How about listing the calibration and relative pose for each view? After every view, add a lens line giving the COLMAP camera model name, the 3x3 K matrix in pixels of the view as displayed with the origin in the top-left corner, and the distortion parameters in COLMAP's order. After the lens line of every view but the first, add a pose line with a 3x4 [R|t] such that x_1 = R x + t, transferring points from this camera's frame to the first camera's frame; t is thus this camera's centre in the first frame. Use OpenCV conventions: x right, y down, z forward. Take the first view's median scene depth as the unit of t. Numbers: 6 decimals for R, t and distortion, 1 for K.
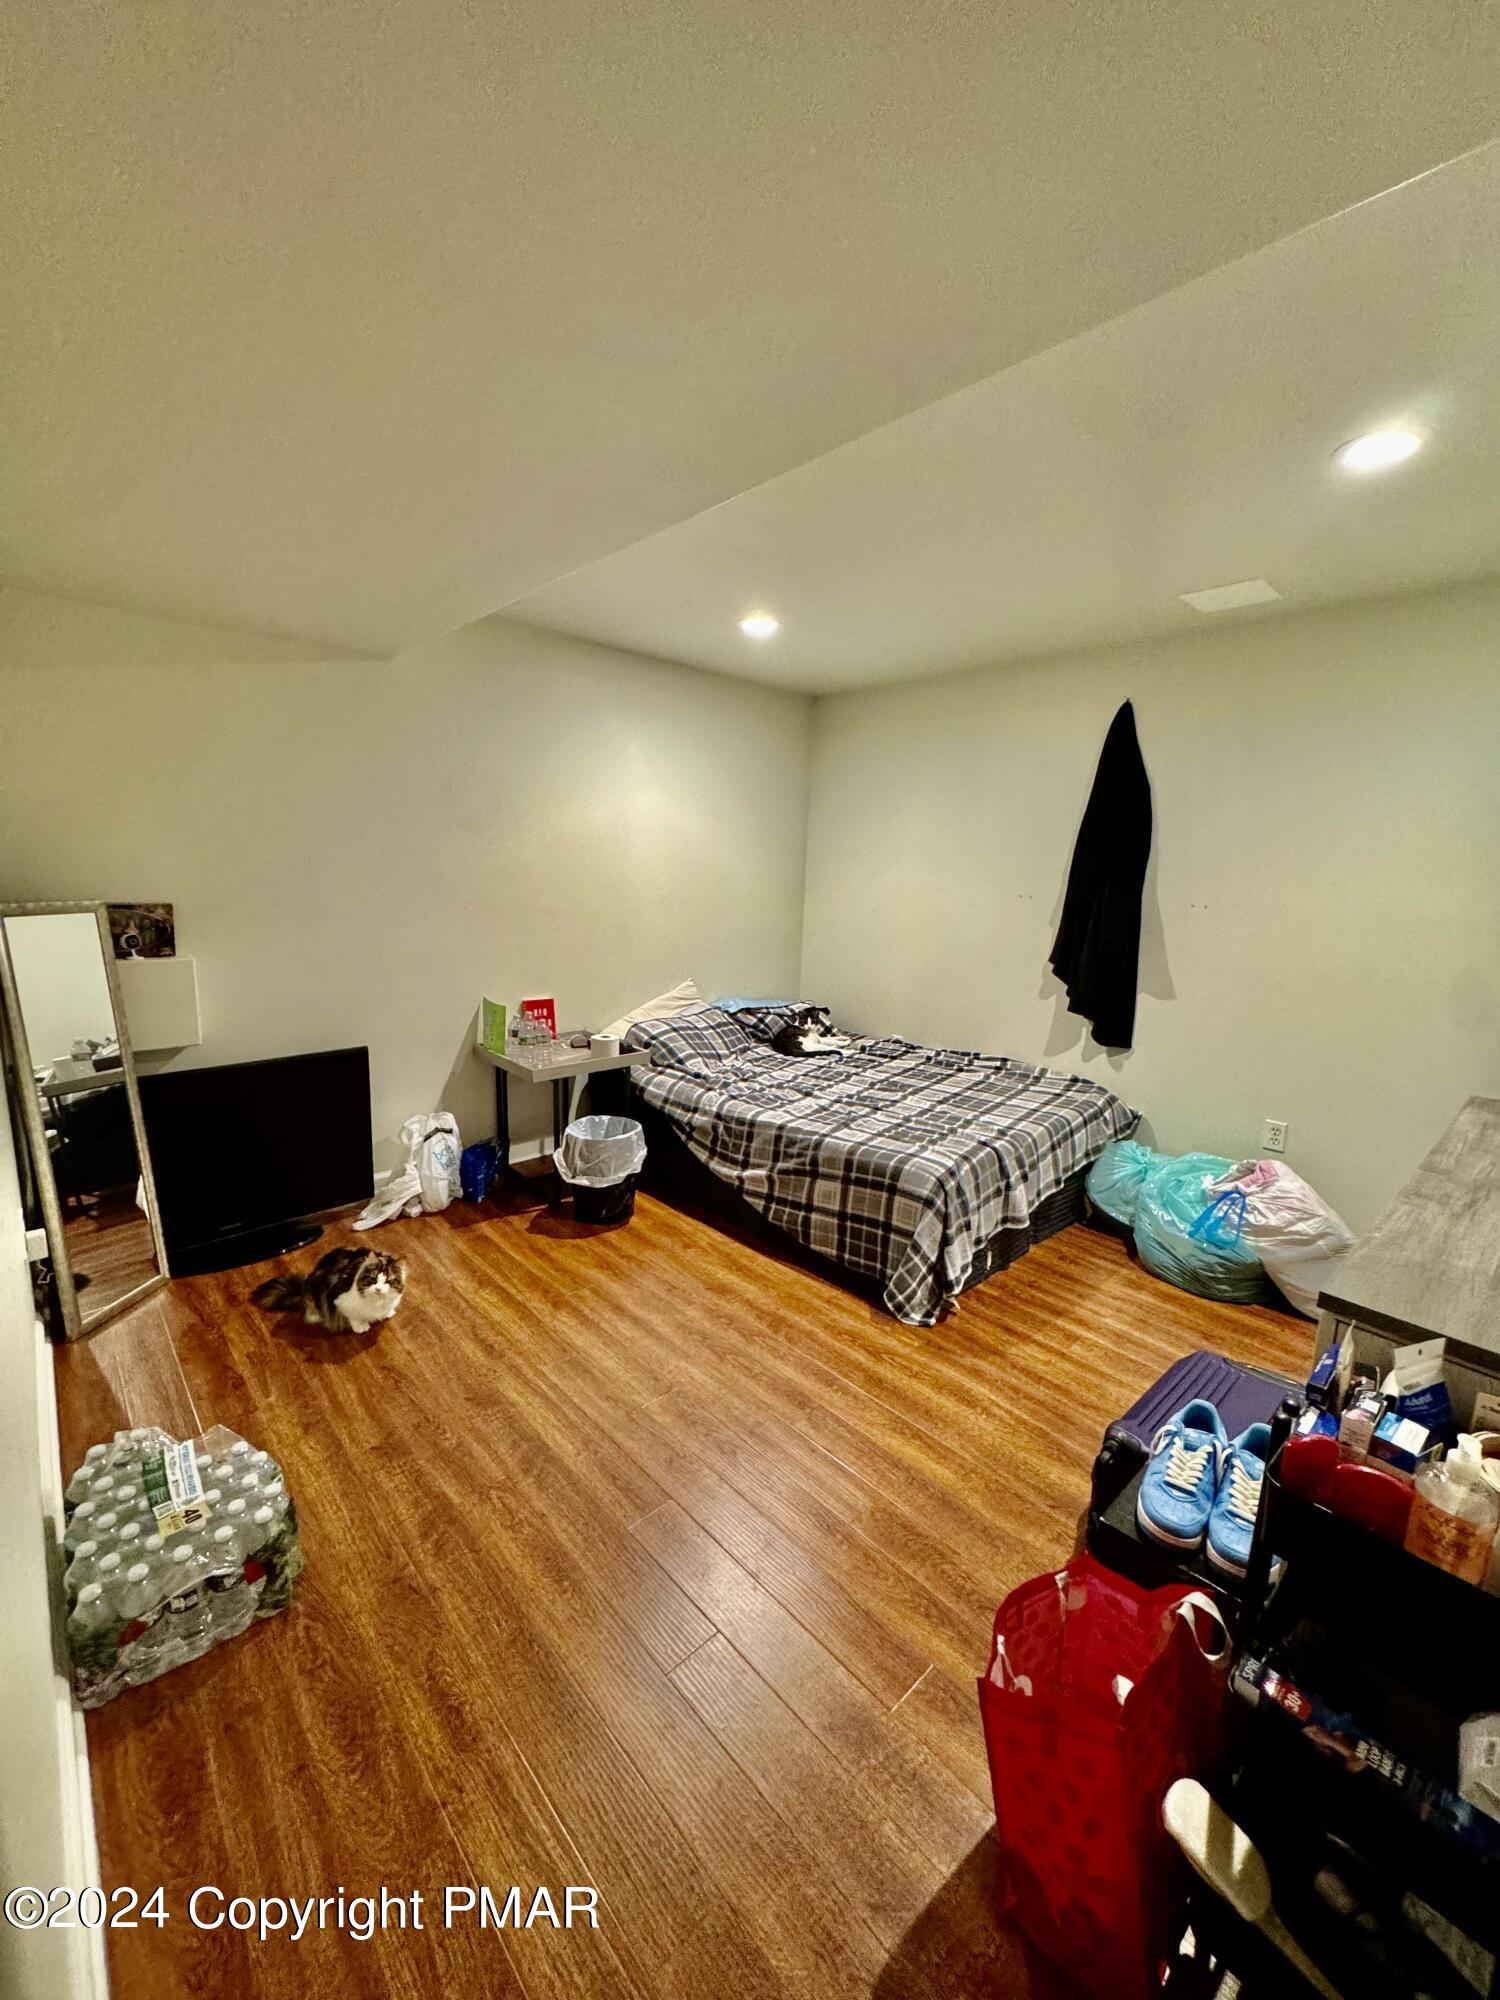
lens RADIAL K [[795.0, 0, 747.7], [0, 795.0, 999.6], [0, 0, 1]] dist [-0.004192, -0.000506]
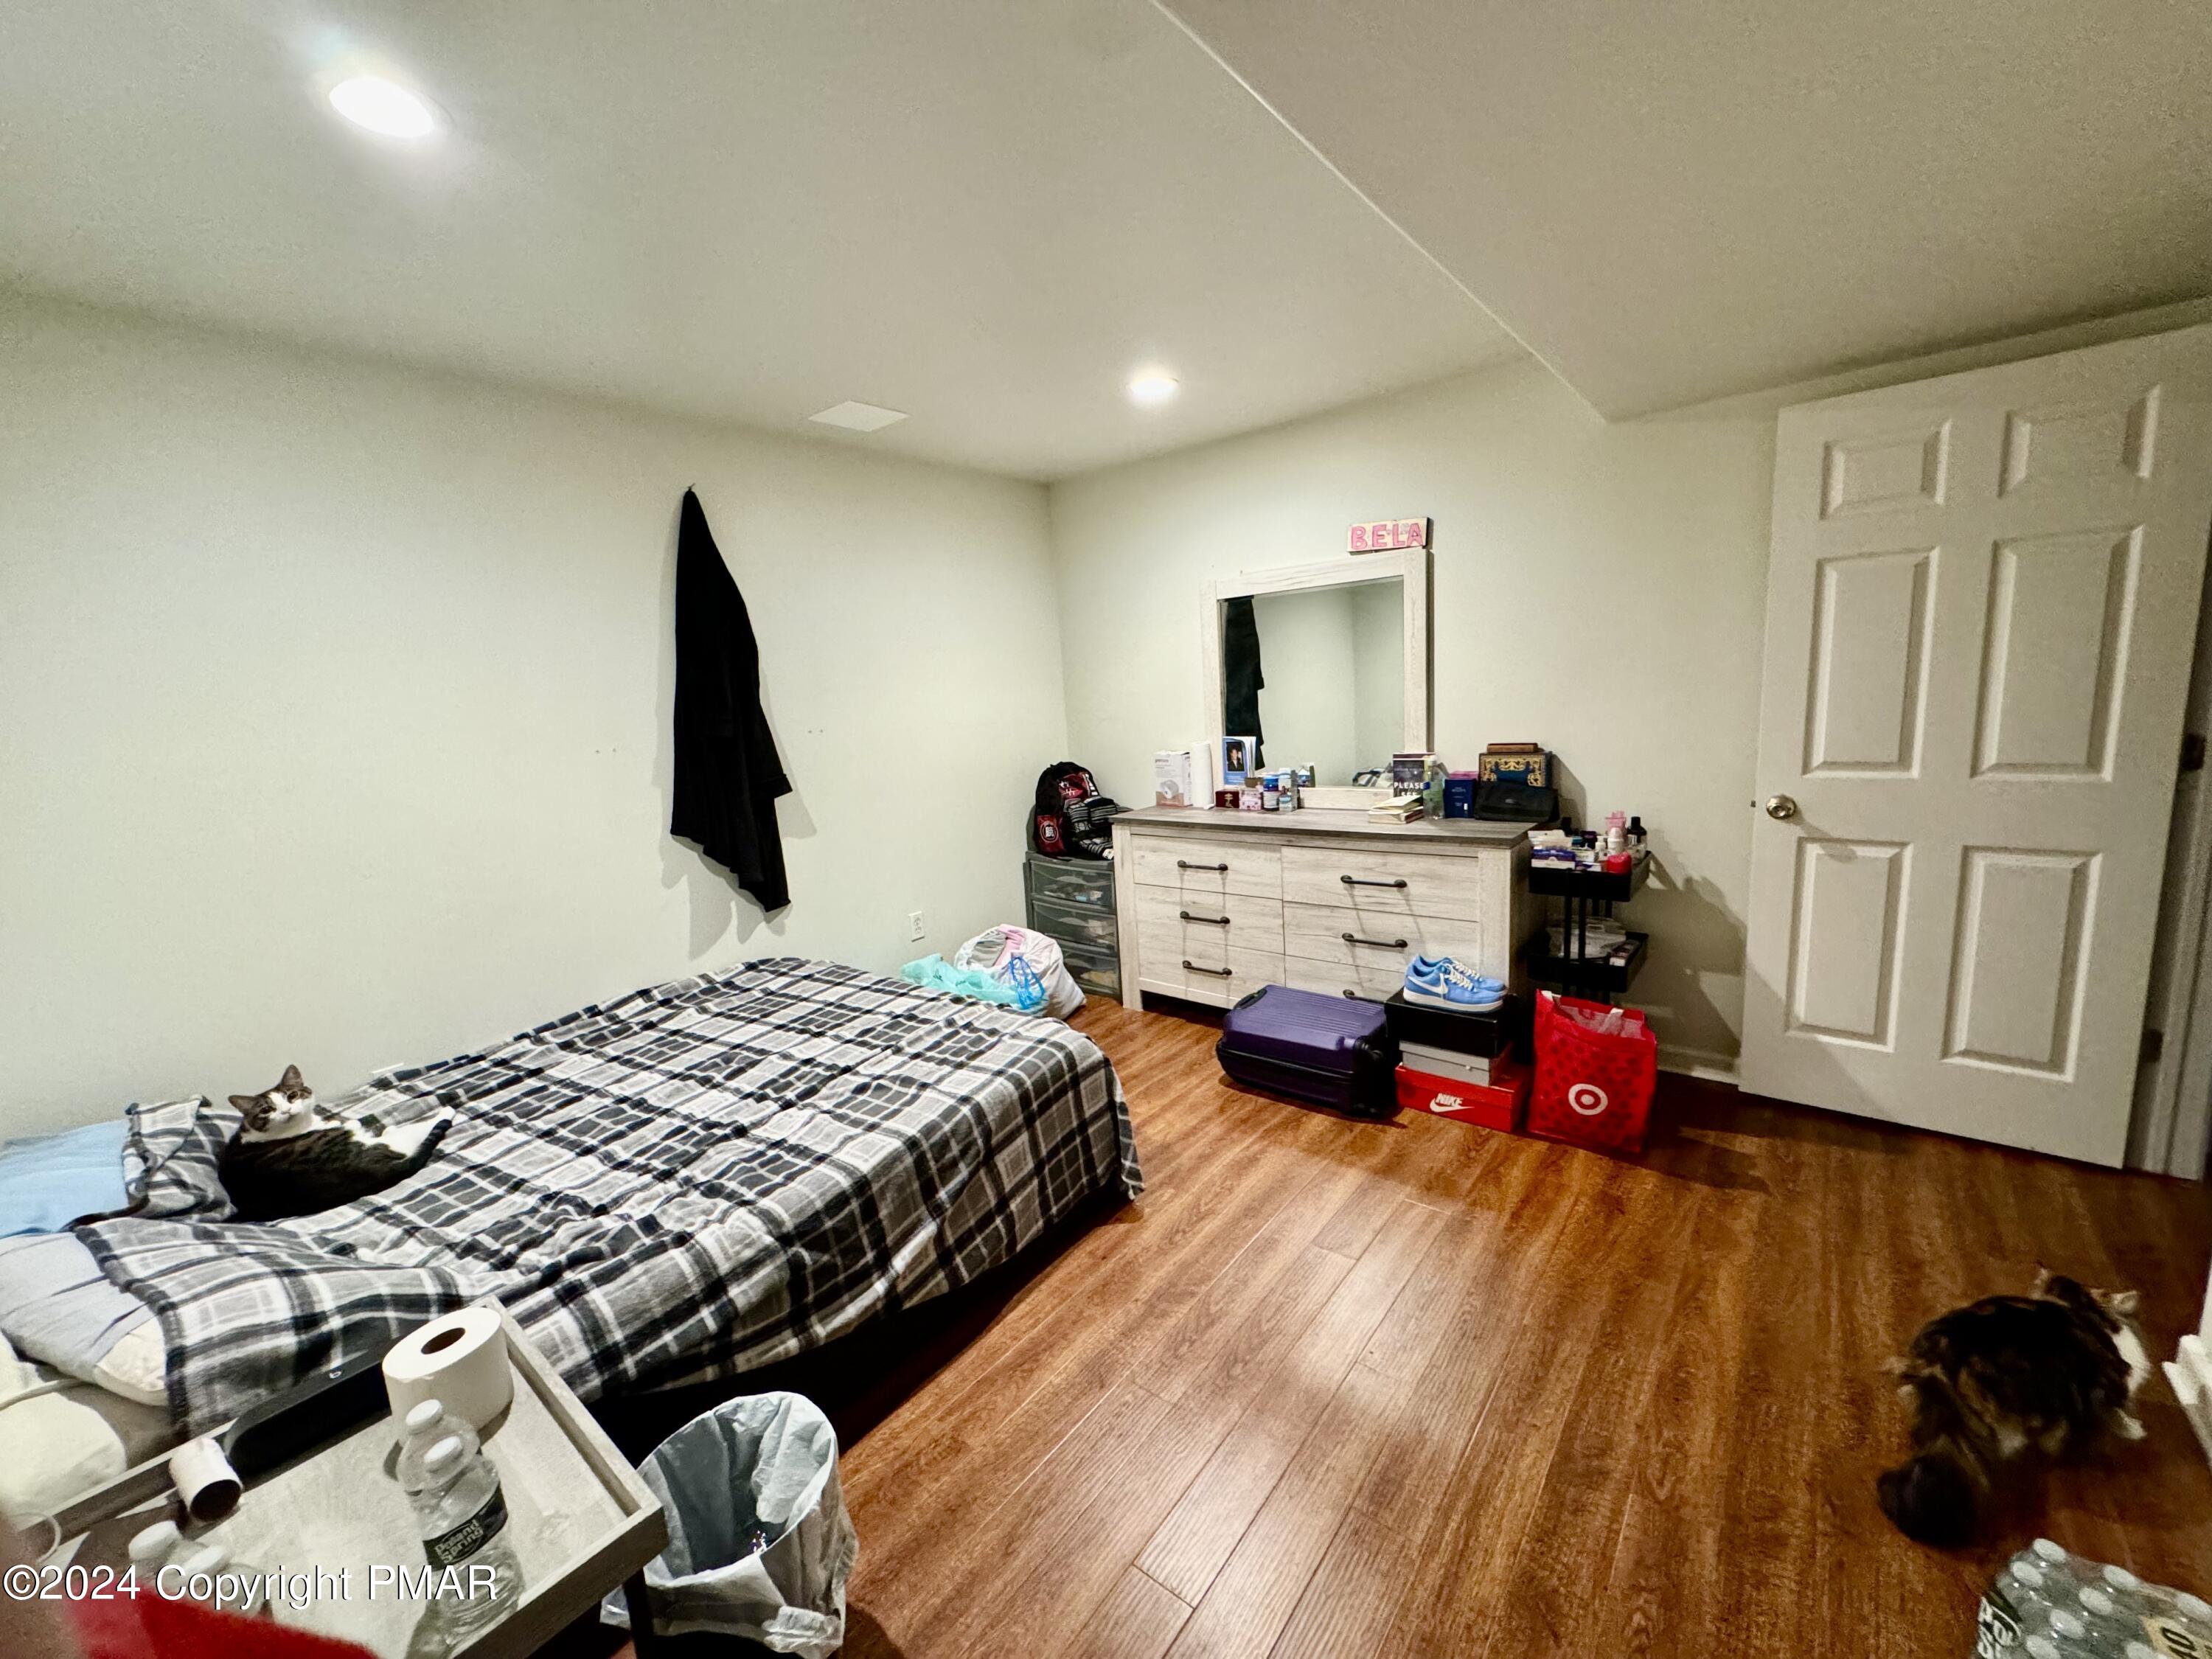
lens RADIAL K [[879.3, 0, 1102.8], [0, 879.3, 830.4], [0, 0, 1]] dist [-0.004192, -0.000506]
pose [[-0.143680, -0.186568, 0.971879, -0.517854], [0.224851, 0.950229, 0.215653, -0.153603], [-0.963742, 0.249513, -0.094579, 0.793492]]
